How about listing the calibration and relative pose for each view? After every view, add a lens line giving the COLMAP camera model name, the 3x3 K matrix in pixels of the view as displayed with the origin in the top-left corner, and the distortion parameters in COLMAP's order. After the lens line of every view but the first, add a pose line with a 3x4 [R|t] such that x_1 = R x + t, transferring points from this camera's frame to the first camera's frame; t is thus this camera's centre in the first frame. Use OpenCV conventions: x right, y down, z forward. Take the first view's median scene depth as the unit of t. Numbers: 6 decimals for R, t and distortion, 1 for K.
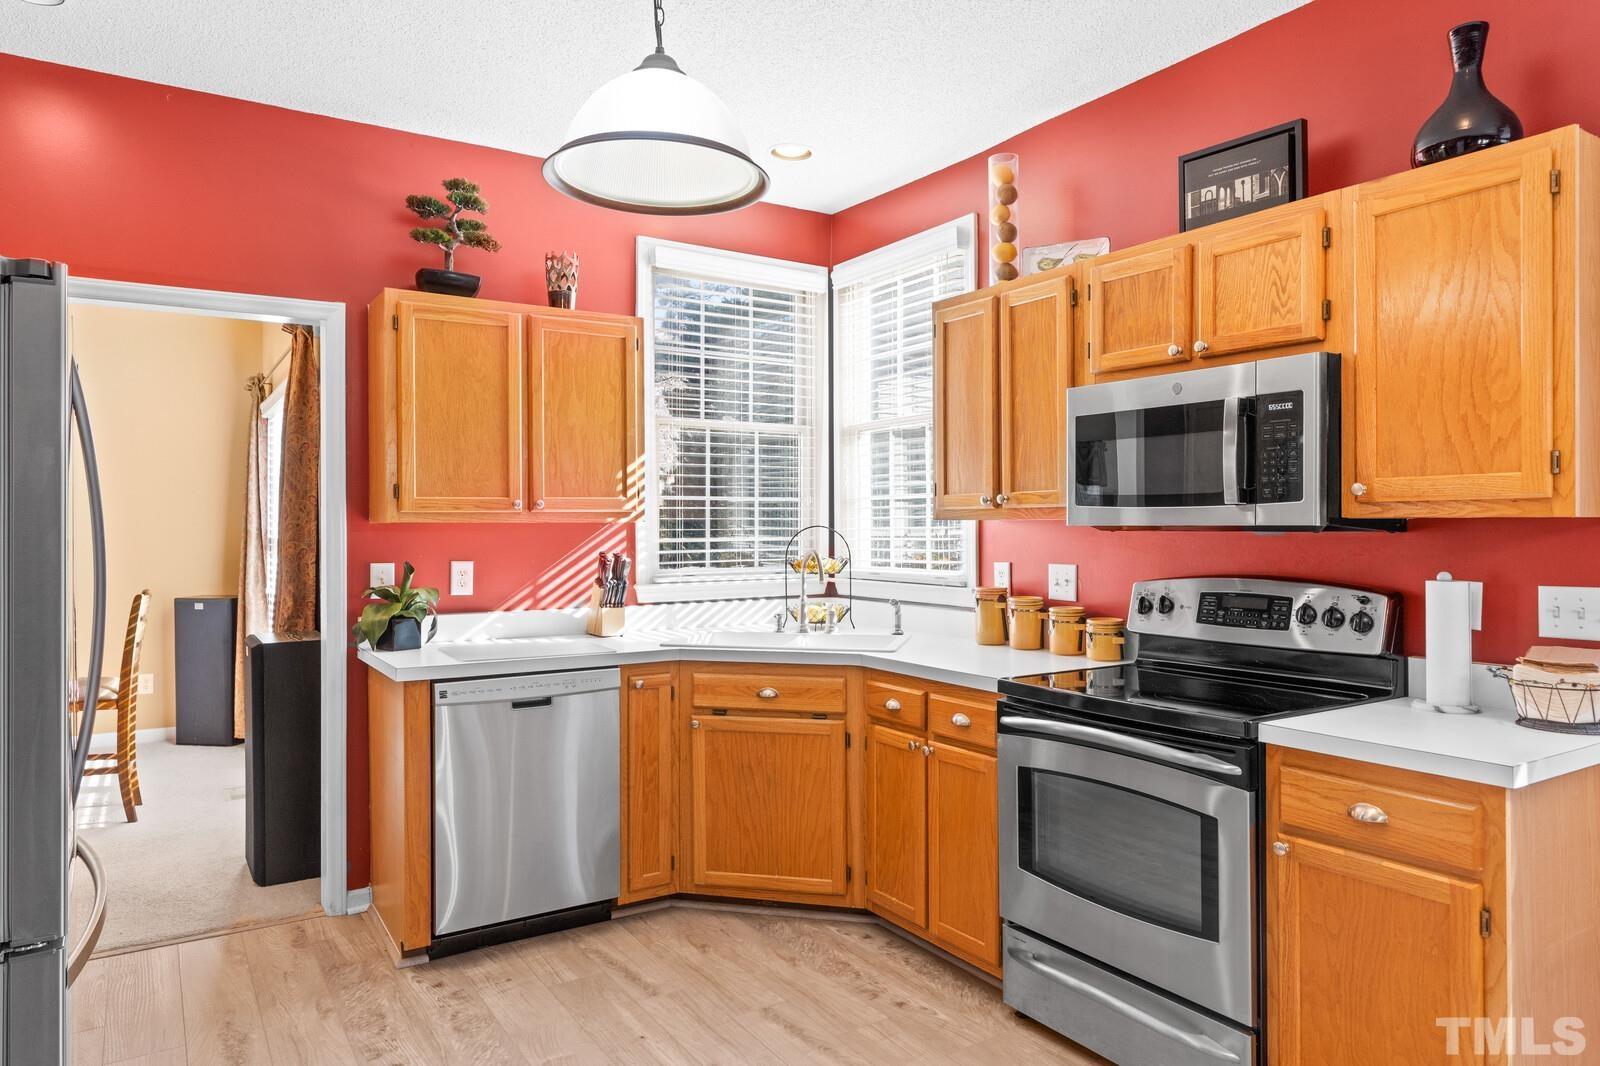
lens RADIAL K [[1043.3, 0, 802.7], [0, 1043.3, 529.3], [0, 0, 1]] dist [0.019955, 0.005674]
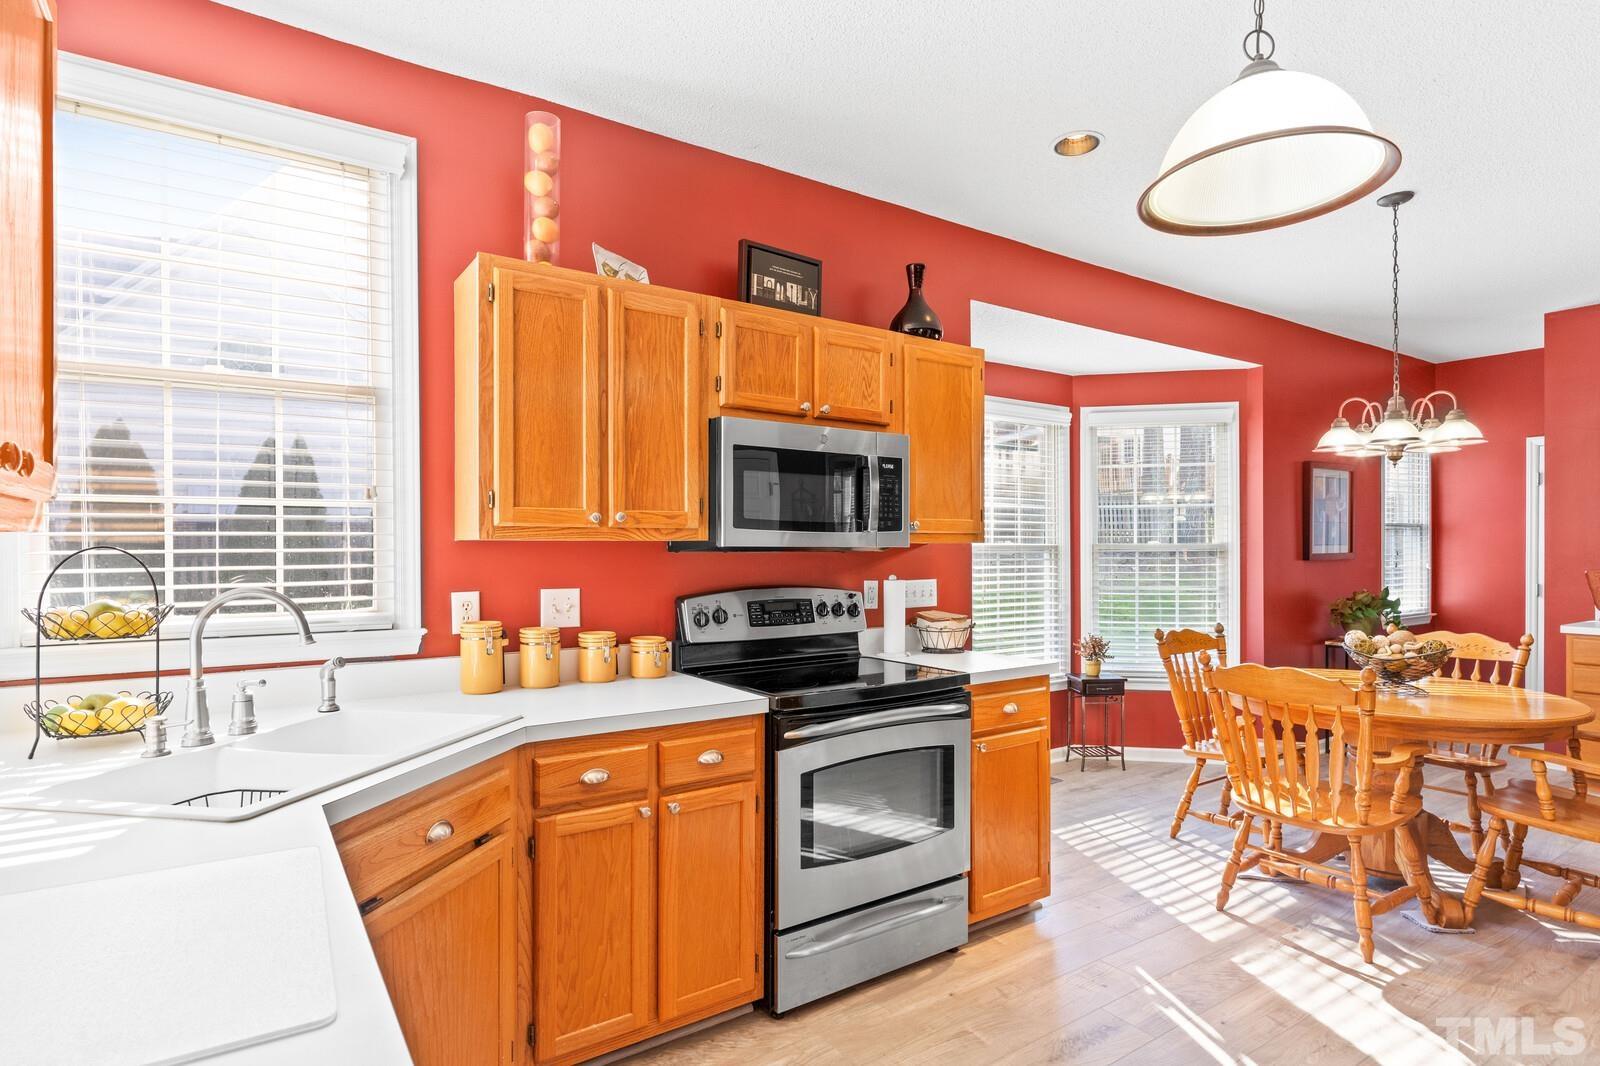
lens RADIAL K [[826.9, 0, 803.9], [0, 826.9, 559.0], [0, 0, 1]] dist [-0.000684, 0.002357]
pose [[-0.016415, -0.008573, 0.999829, -0.609573], [0.006801, 0.999939, 0.008685, 0.002088], [-0.999842, 0.006942, -0.016356, 0.984077]]
